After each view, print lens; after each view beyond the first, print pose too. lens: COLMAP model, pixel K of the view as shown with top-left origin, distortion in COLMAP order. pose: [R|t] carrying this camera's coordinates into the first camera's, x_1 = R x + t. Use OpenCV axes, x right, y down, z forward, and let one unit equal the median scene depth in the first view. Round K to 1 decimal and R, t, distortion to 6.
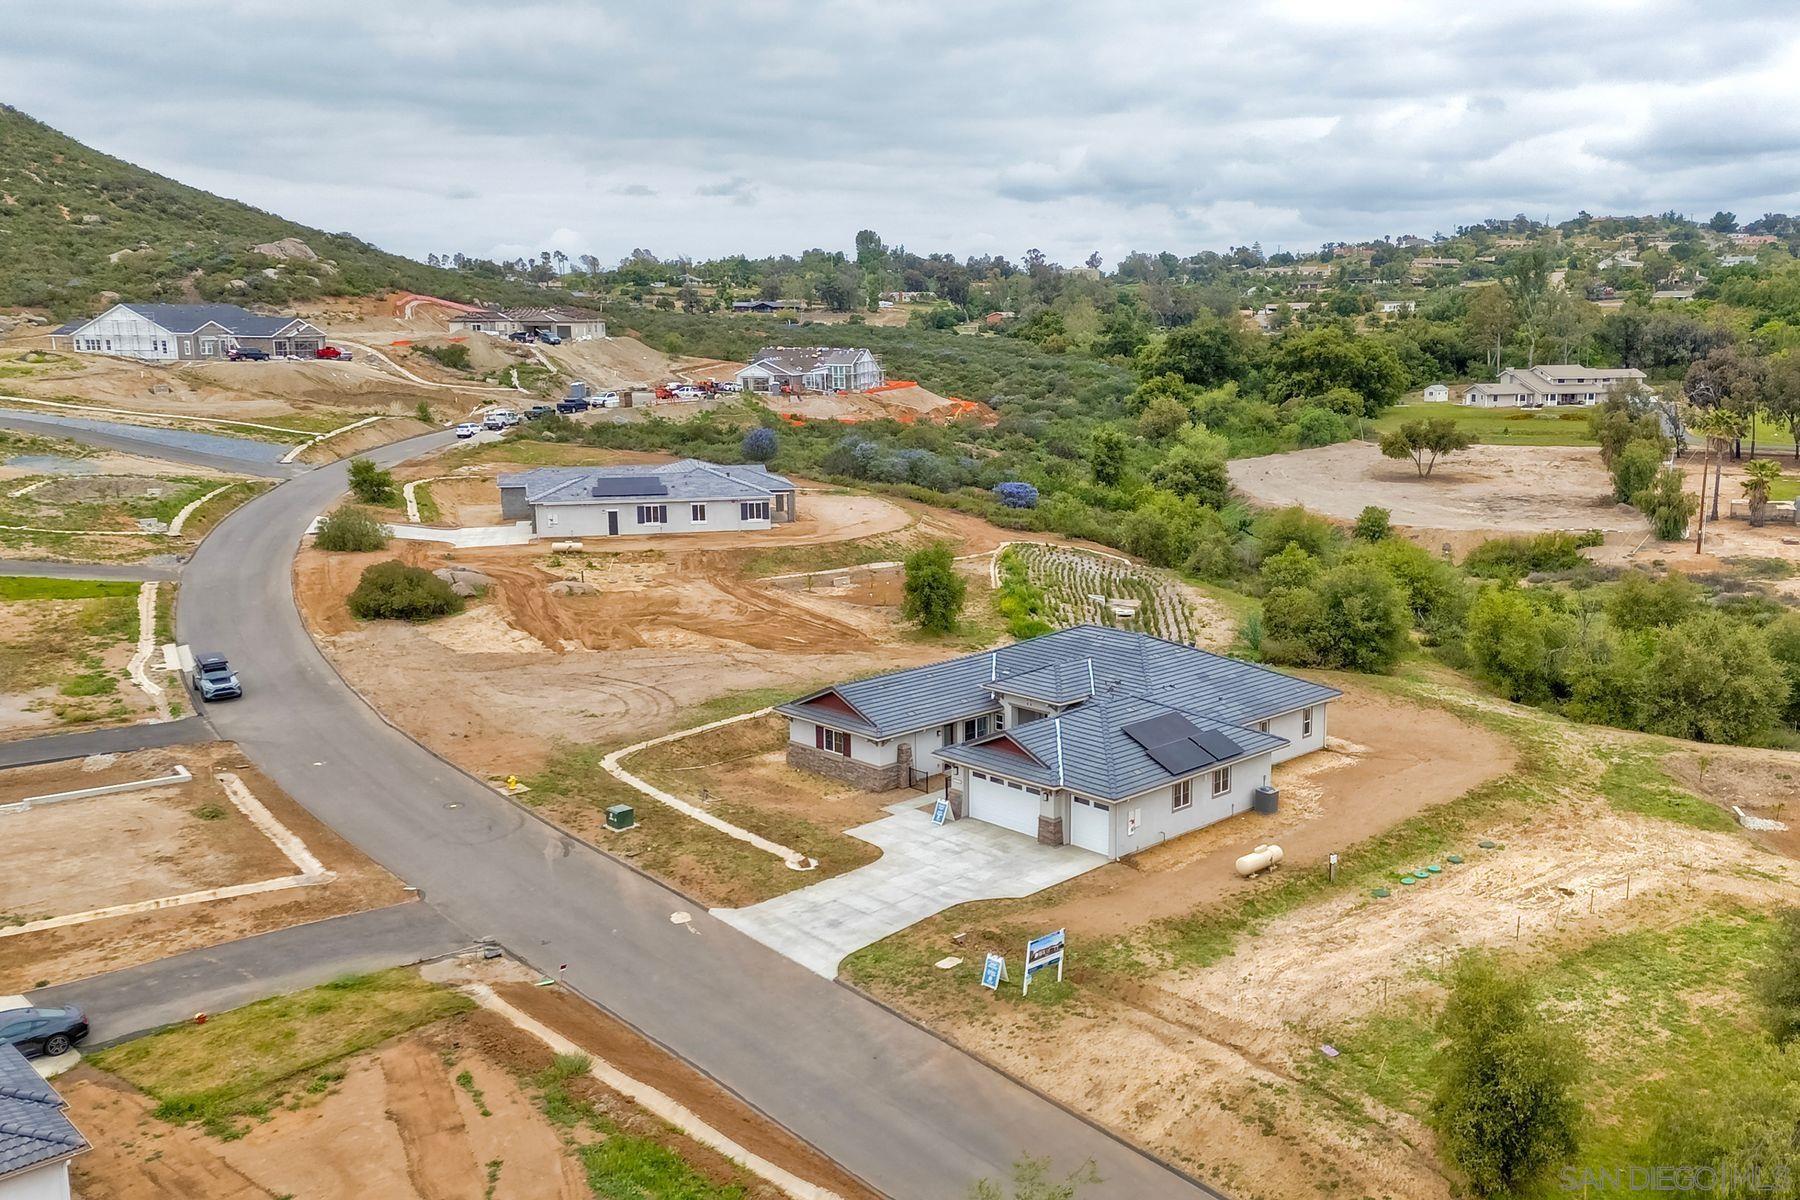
lens RADIAL K [[1551.1, 0, 1041.3], [0, 1551.1, 598.7], [0, 0, 1]] dist [0.108579, -0.114267]
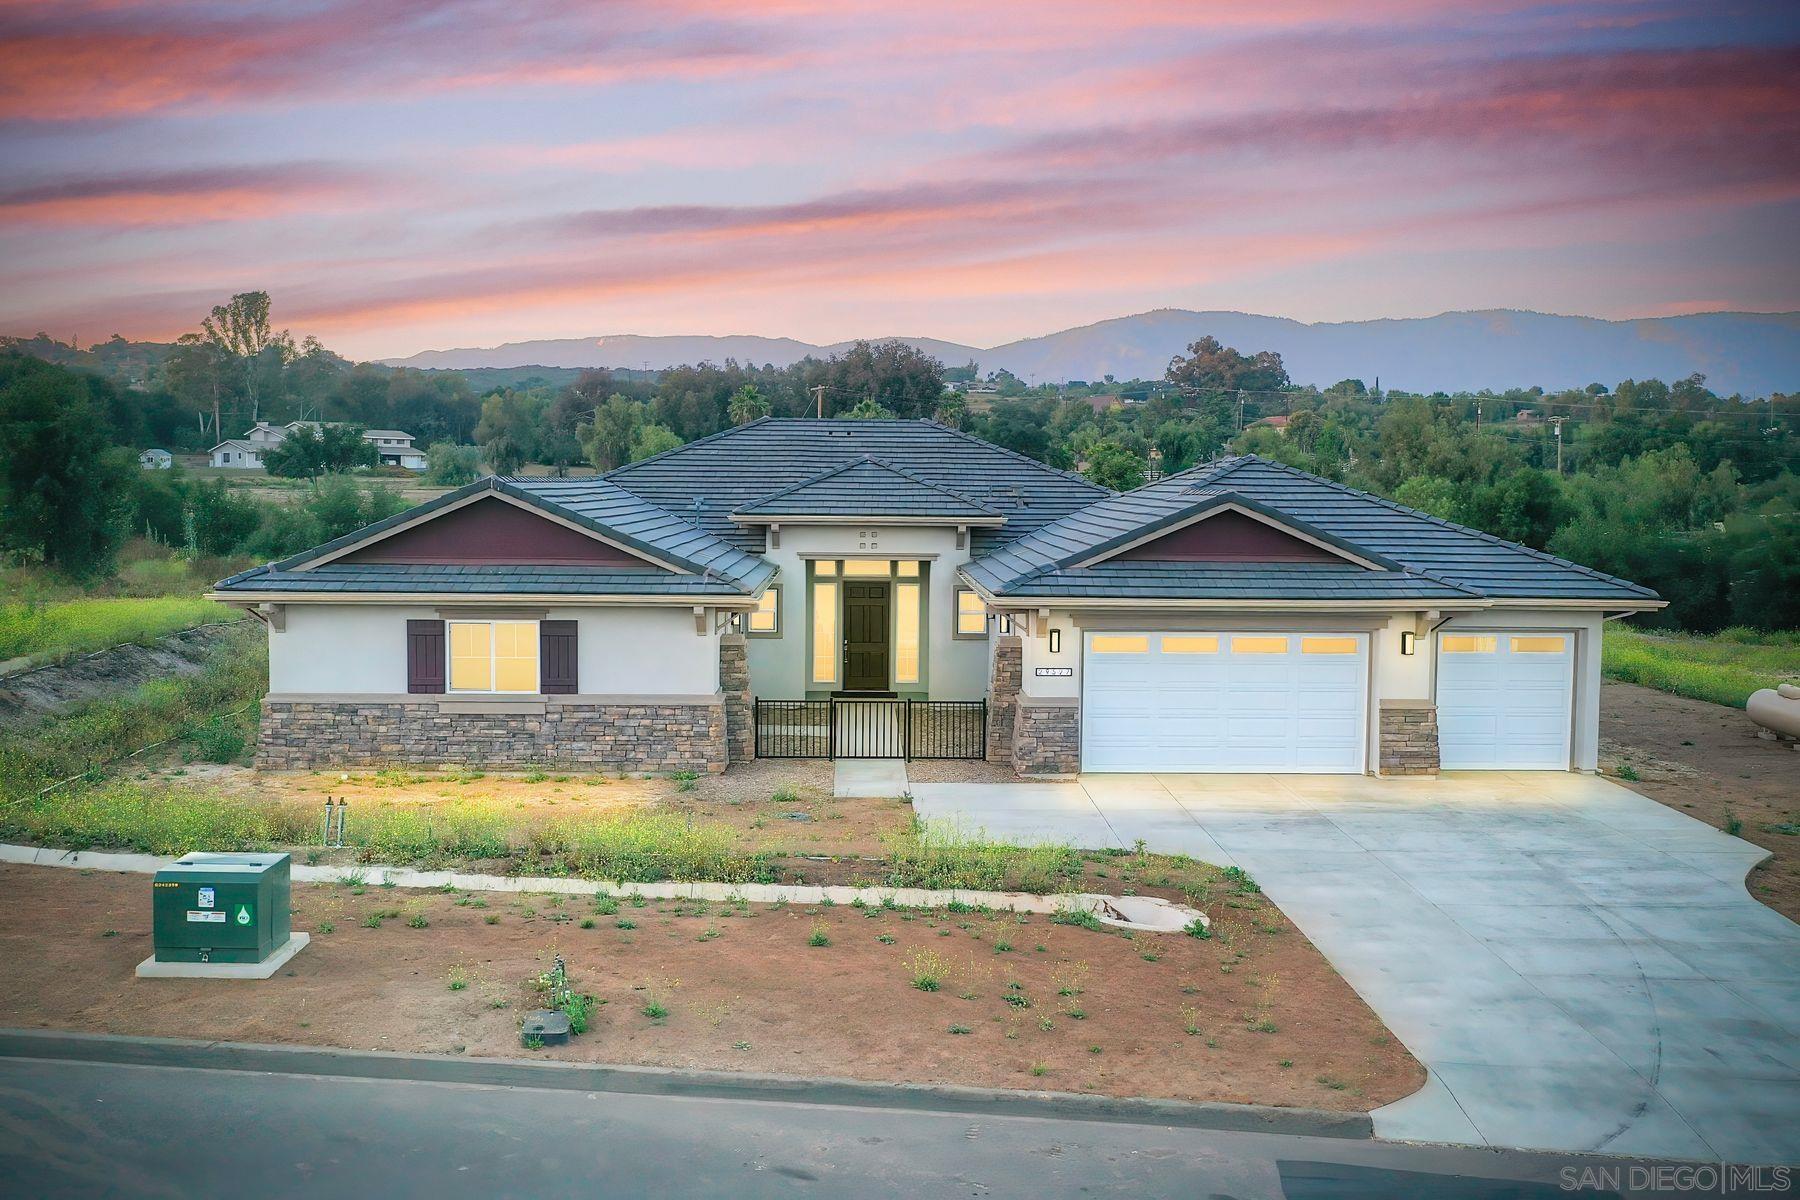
lens RADIAL K [[1687.7, 0, 900.0], [0, 1687.7, 600.0], [0, 0, 1]] dist [-0.012040, 0.011840]
pose [[0.708121, -0.046991, 0.704525, -0.322340], [0.119754, 0.991321, -0.054244, 0.110756], [-0.695861, 0.122781, 0.707603, 0.709833]]
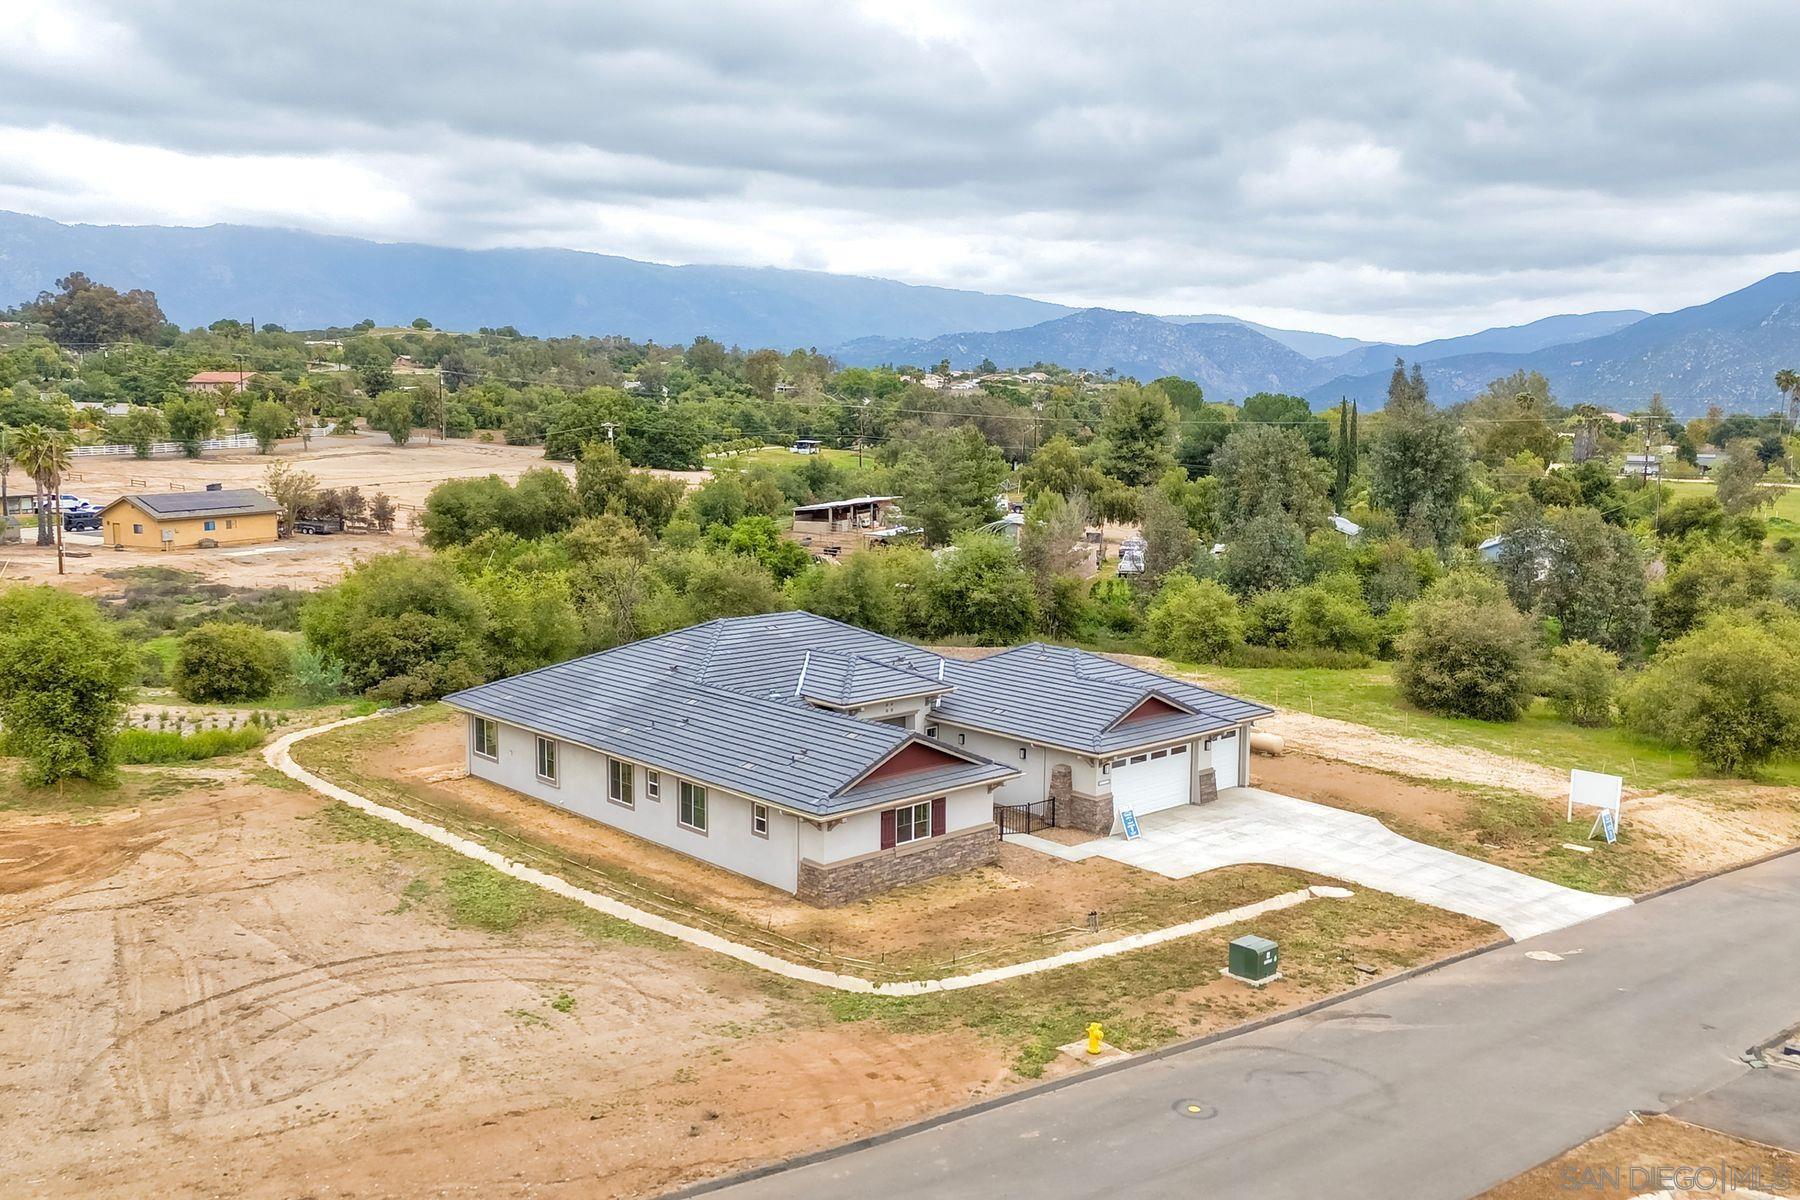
lens RADIAL K [[1562.3, 0, 903.2], [0, 1562.3, 581.6], [0, 0, 1]] dist [0.092651, -0.122911]
pose [[0.075607, -0.118026, 0.990128, -0.745510], [0.172902, 0.979480, 0.103554, -0.066868], [-0.982033, 0.163366, 0.094463, 0.946946]]
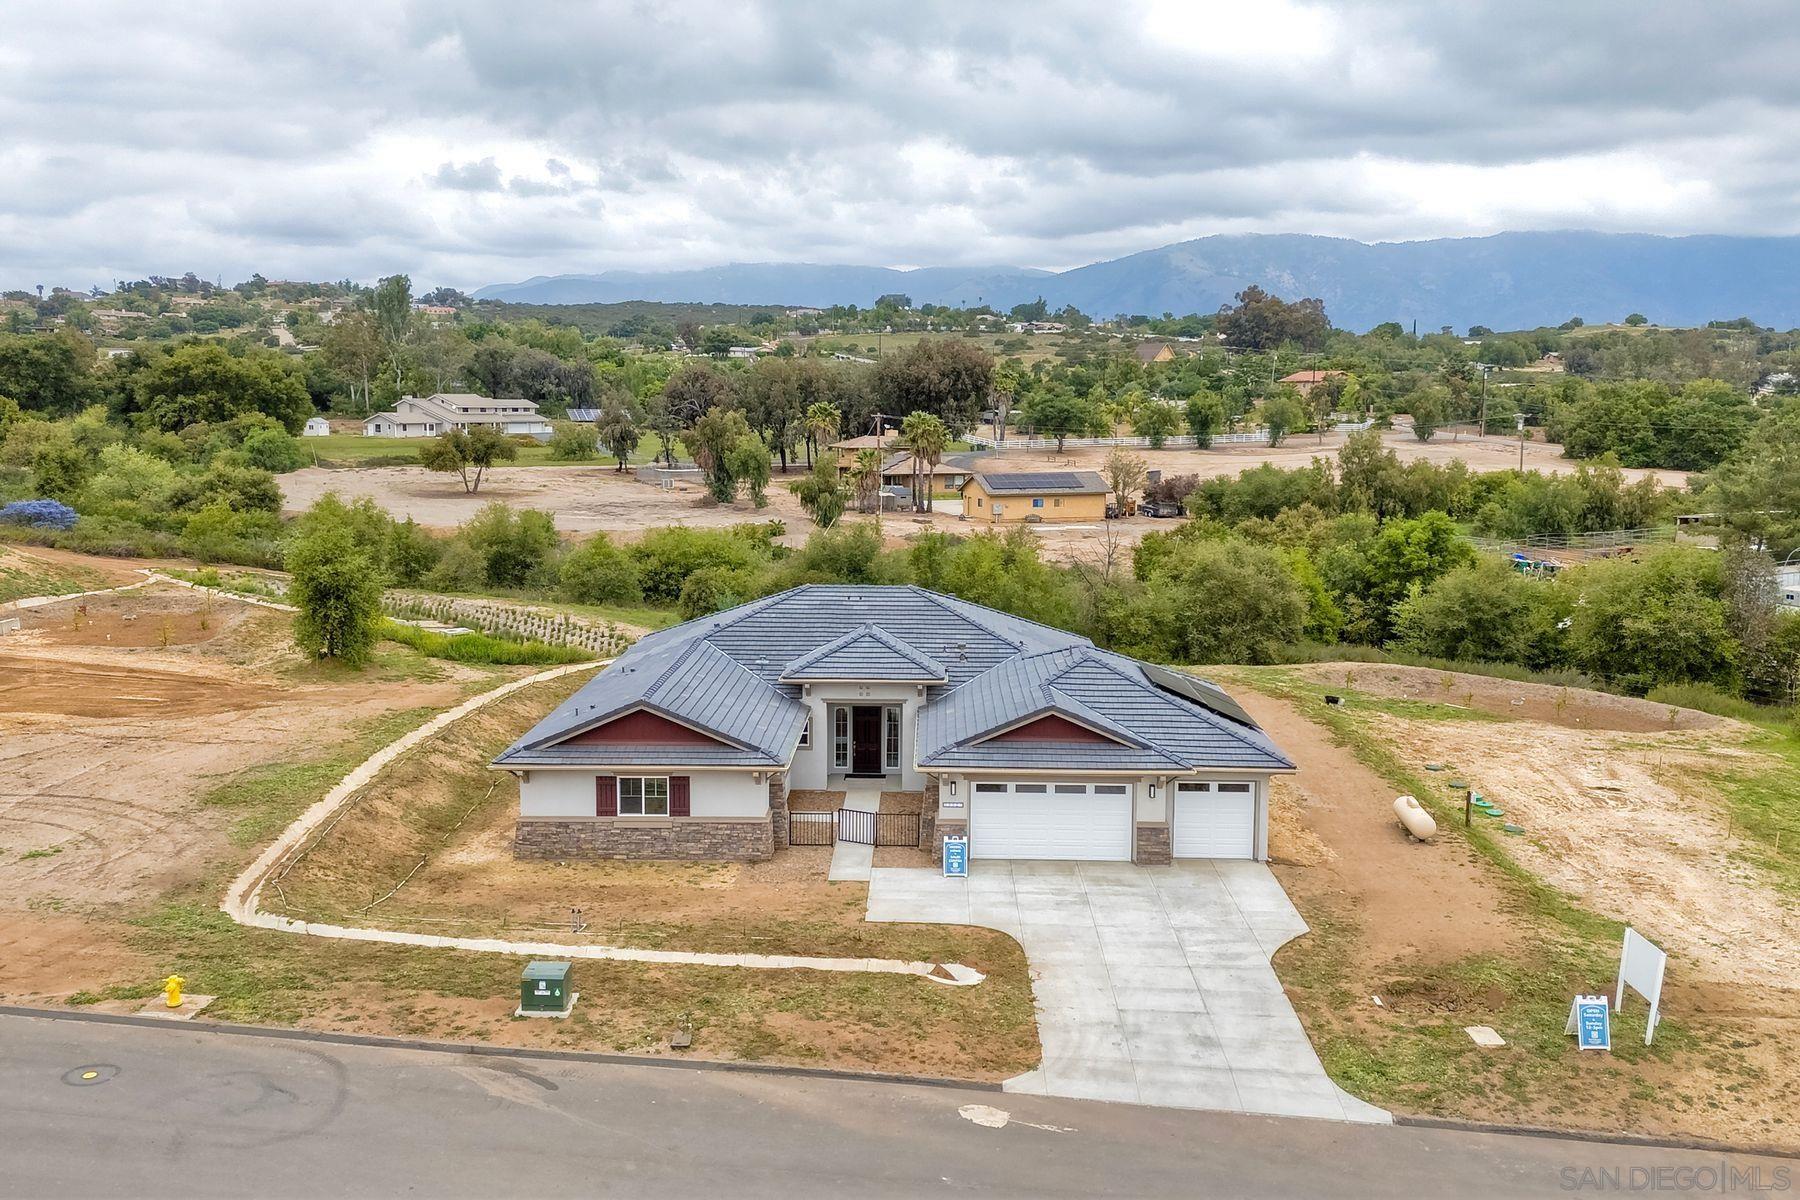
lens RADIAL K [[1562.3, 0, 903.2], [0, 1562.3, 581.6], [0, 0, 1]] dist [0.092651, -0.122911]
pose [[0.740810, -0.078277, 0.667138, -0.451655], [0.117525, 0.992971, -0.013995, 0.032862], [-0.661354, 0.088773, 0.744803, 0.505425]]
